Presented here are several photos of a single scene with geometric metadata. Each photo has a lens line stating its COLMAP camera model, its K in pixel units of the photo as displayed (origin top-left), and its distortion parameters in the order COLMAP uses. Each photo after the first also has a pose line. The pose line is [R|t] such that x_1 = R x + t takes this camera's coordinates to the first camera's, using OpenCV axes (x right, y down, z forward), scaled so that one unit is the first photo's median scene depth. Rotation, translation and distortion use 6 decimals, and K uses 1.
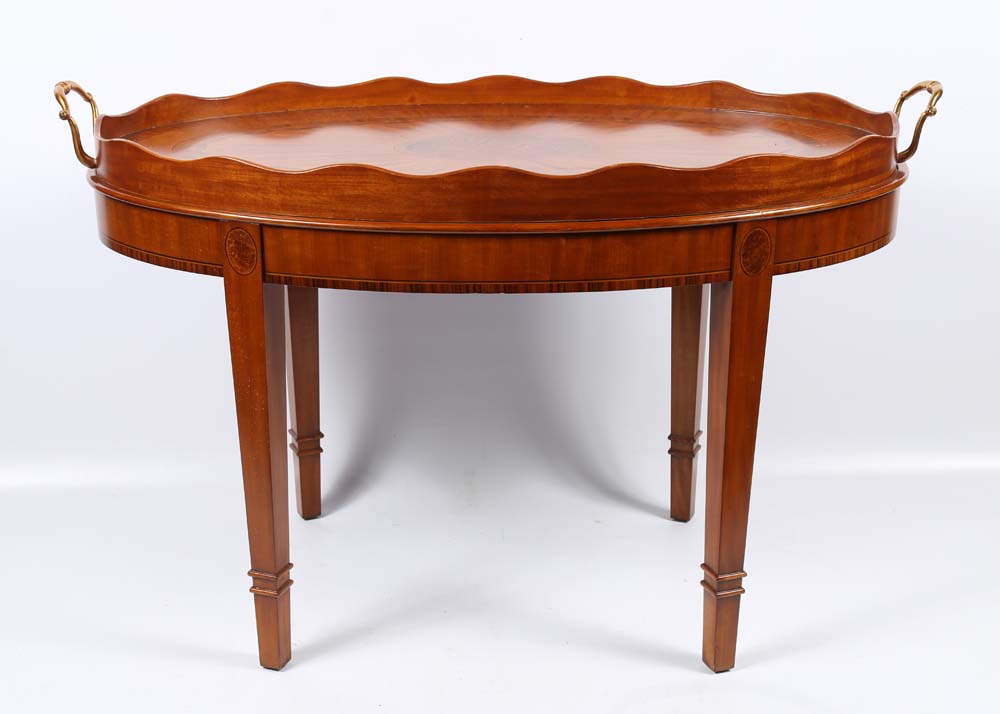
lens RADIAL K [[1664.8, 0, 474.7], [0, 1664.8, 357.7], [0, 0, 1]] dist [0.184642, 0.000000]
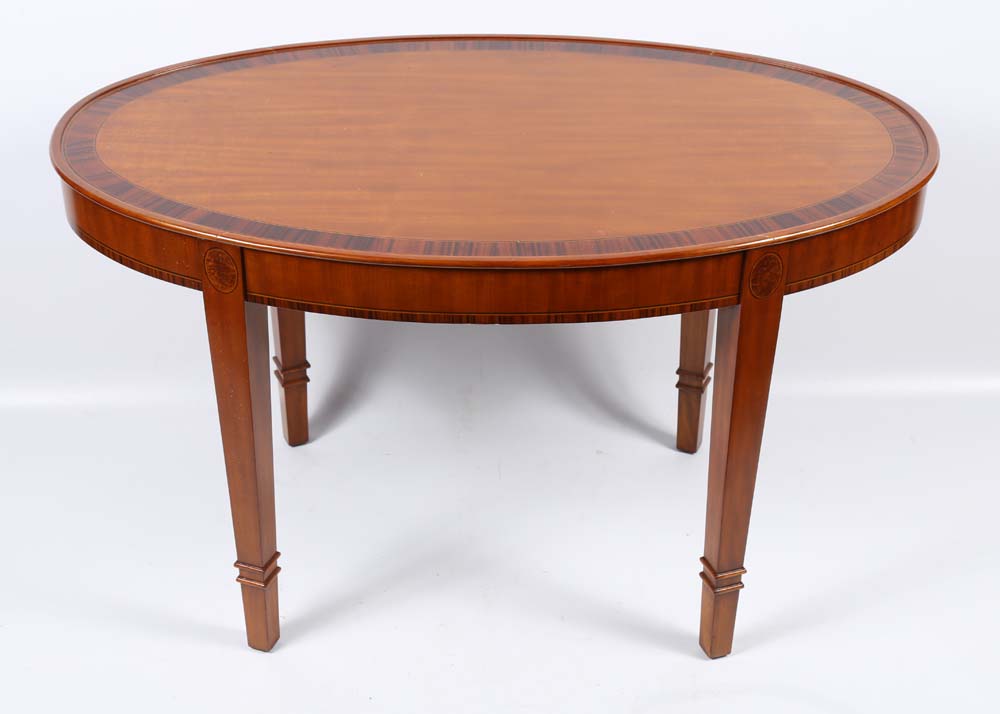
lens RADIAL K [[1919.3, 0, 483.4], [0, 1919.3, 363.5], [0, 0, 1]] dist [0.246412, 0.000000]
pose [[0.999960, 0.008788, 0.001486, 0.007007], [-0.008898, 0.974696, 0.223358, -0.251687], [0.000515, -0.223362, 0.974735, -0.070724]]
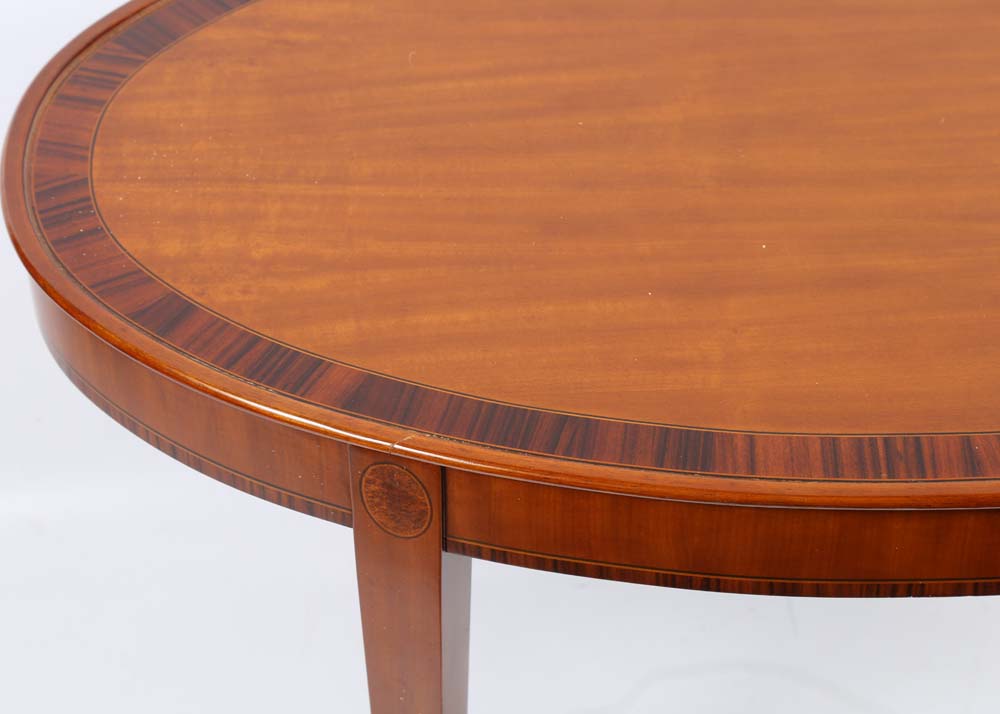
lens RADIAL K [[2648.5, 0, 495.4], [0, 2648.5, 356.9], [0, 0, 1]] dist [0.479825, 0.000000]
pose [[0.998500, -0.034635, 0.042401, -0.139131], [0.015260, 0.919836, 0.392006, -0.380967], [-0.052579, -0.390771, 0.918985, 0.330473]]
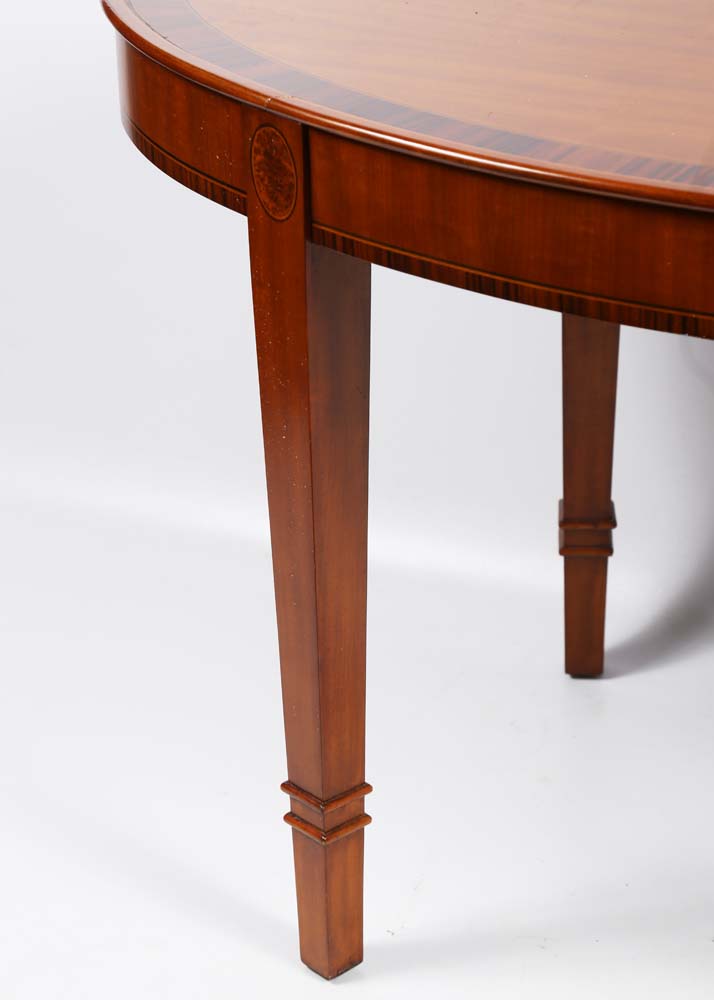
lens RADIAL K [[2955.4, 0, 355.7], [0, 2955.4, 508.7], [0, 0, 1]] dist [0.357071, 0.000000]
pose [[0.899059, 0.185637, -0.396524, 0.245443], [-0.141909, 0.980326, 0.137193, -0.088480], [0.414191, -0.067075, 0.907715, 0.199180]]
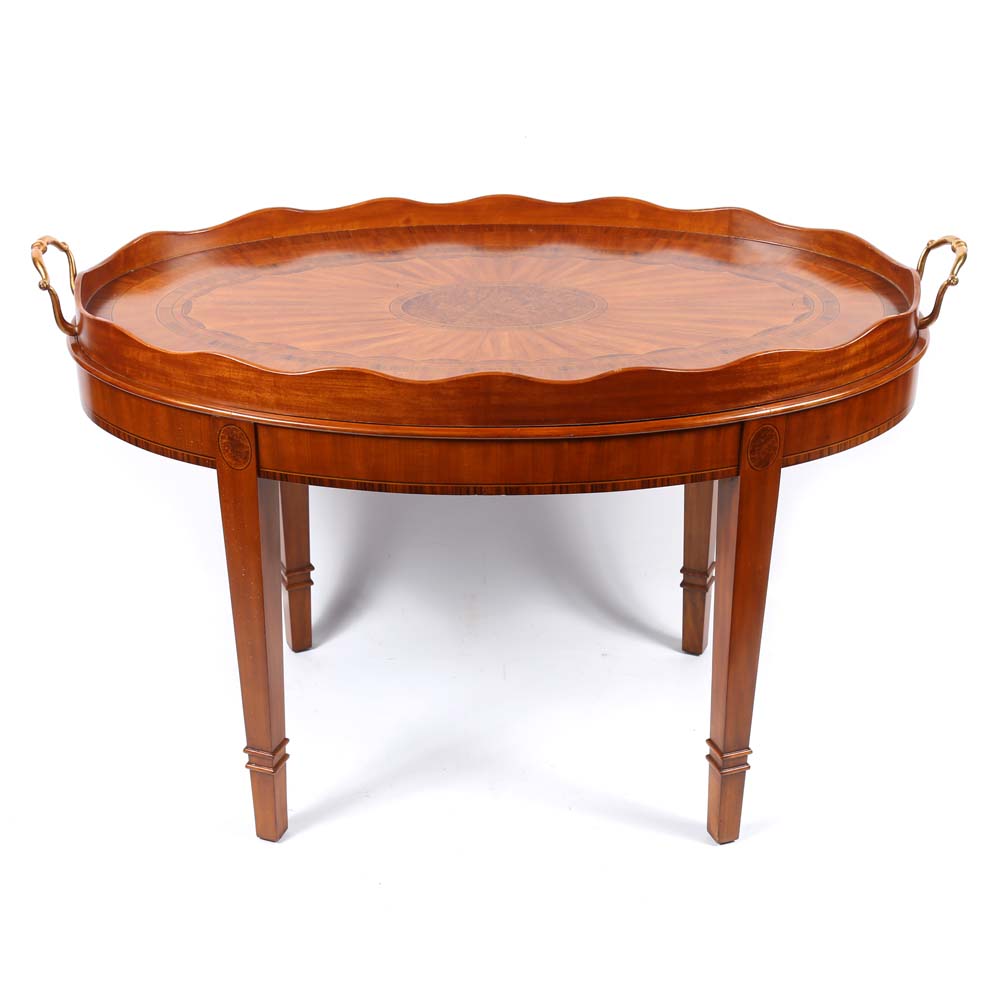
lens RADIAL K [[2081.6, 0, 483.5], [0, 2081.6, 501.8], [0, 0, 1]] dist [0.202828, 0.000000]
pose [[0.999988, -0.000336, 0.004786, -0.001016], [-0.000344, 0.989964, 0.141321, -0.199609], [-0.004785, -0.141321, 0.989952, -0.202045]]
